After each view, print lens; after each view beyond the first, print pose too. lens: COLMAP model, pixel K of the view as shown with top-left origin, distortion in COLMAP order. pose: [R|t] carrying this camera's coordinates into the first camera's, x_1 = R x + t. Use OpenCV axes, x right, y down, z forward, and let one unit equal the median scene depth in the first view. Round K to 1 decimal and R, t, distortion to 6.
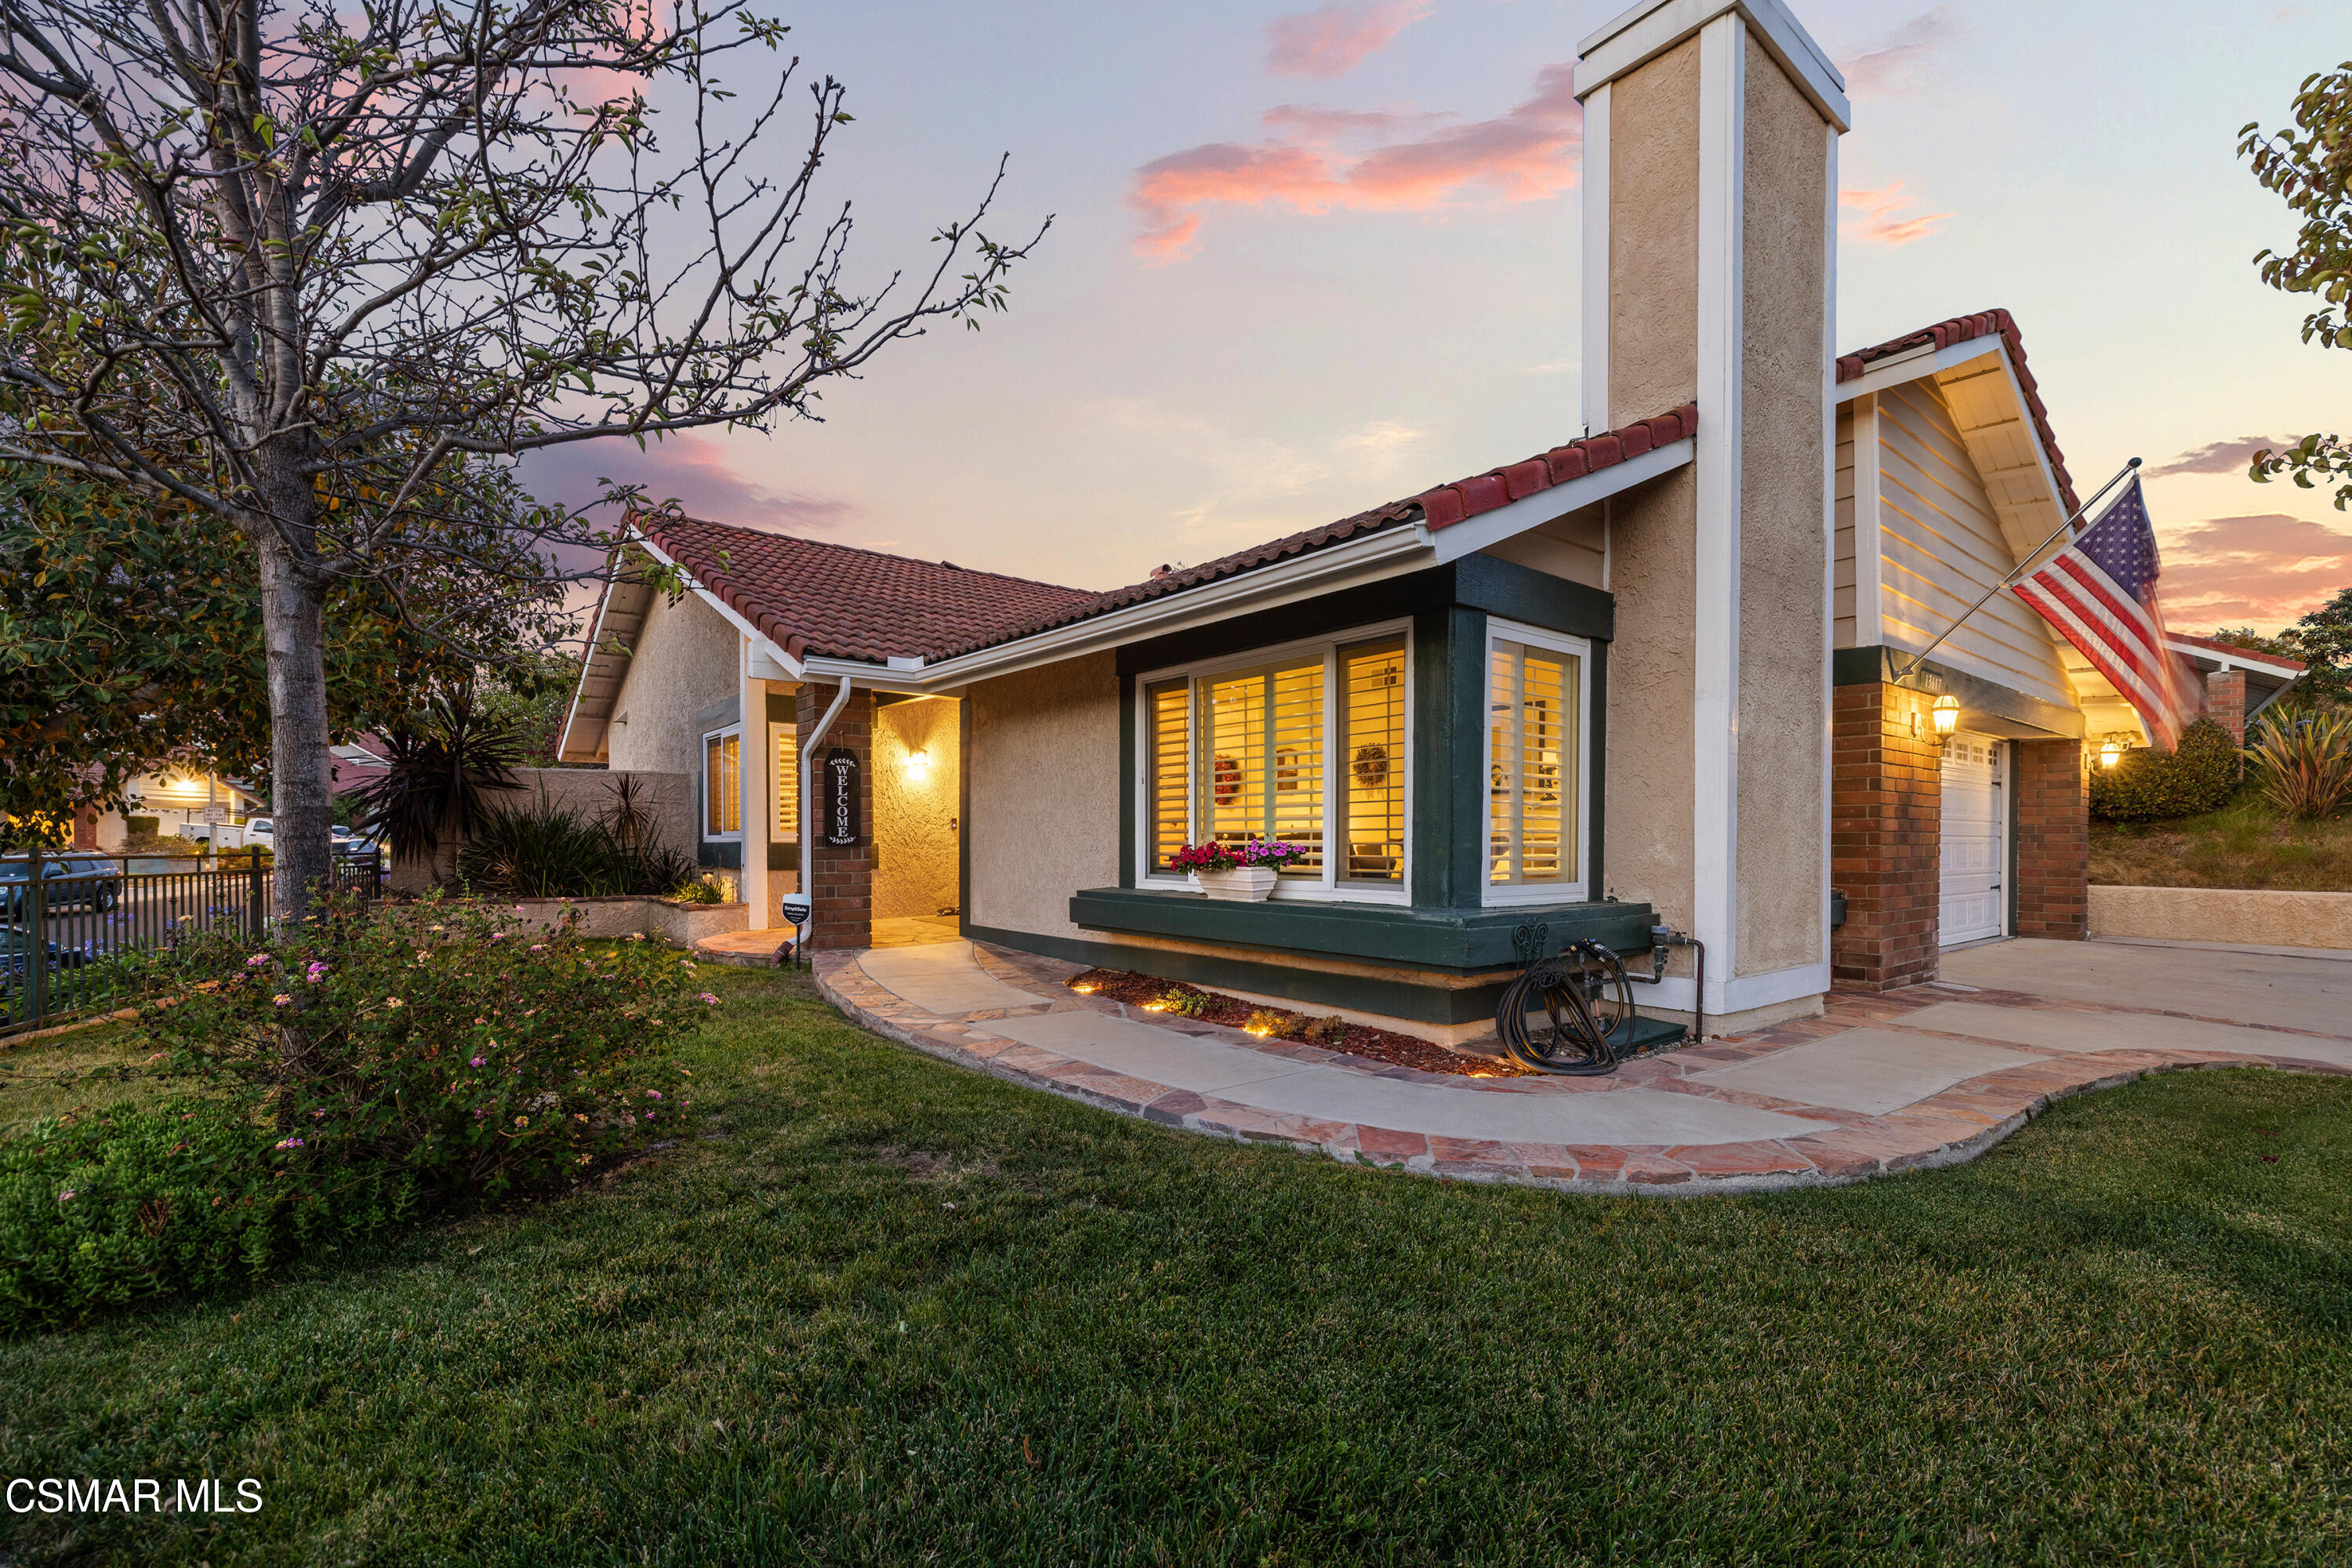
lens RADIAL K [[1020.3, 0, 1142.6], [0, 1020.3, 832.7], [0, 0, 1]] dist [-0.001957, -0.000046]
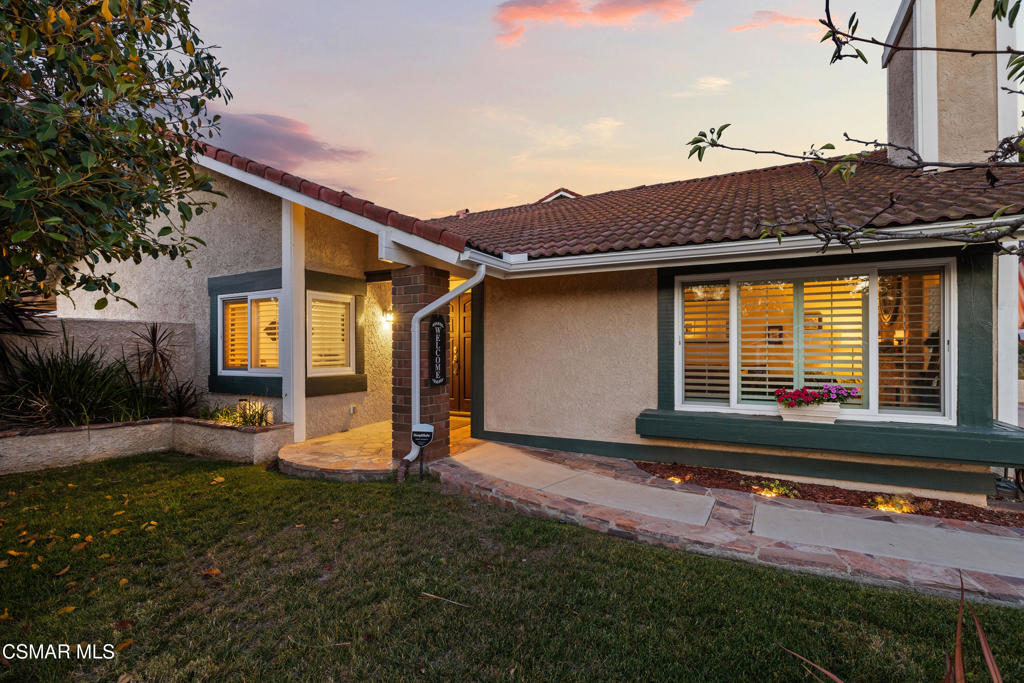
lens RADIAL K [[491.9, 0, 511.5], [0, 491.9, 344.9], [0, 0, 1]] dist [-0.000993, -0.000144]
pose [[0.911924, -0.006798, 0.410303, -0.532360], [0.004217, 0.999965, 0.007196, -0.051327], [-0.410337, -0.004832, 0.911921, 0.389644]]
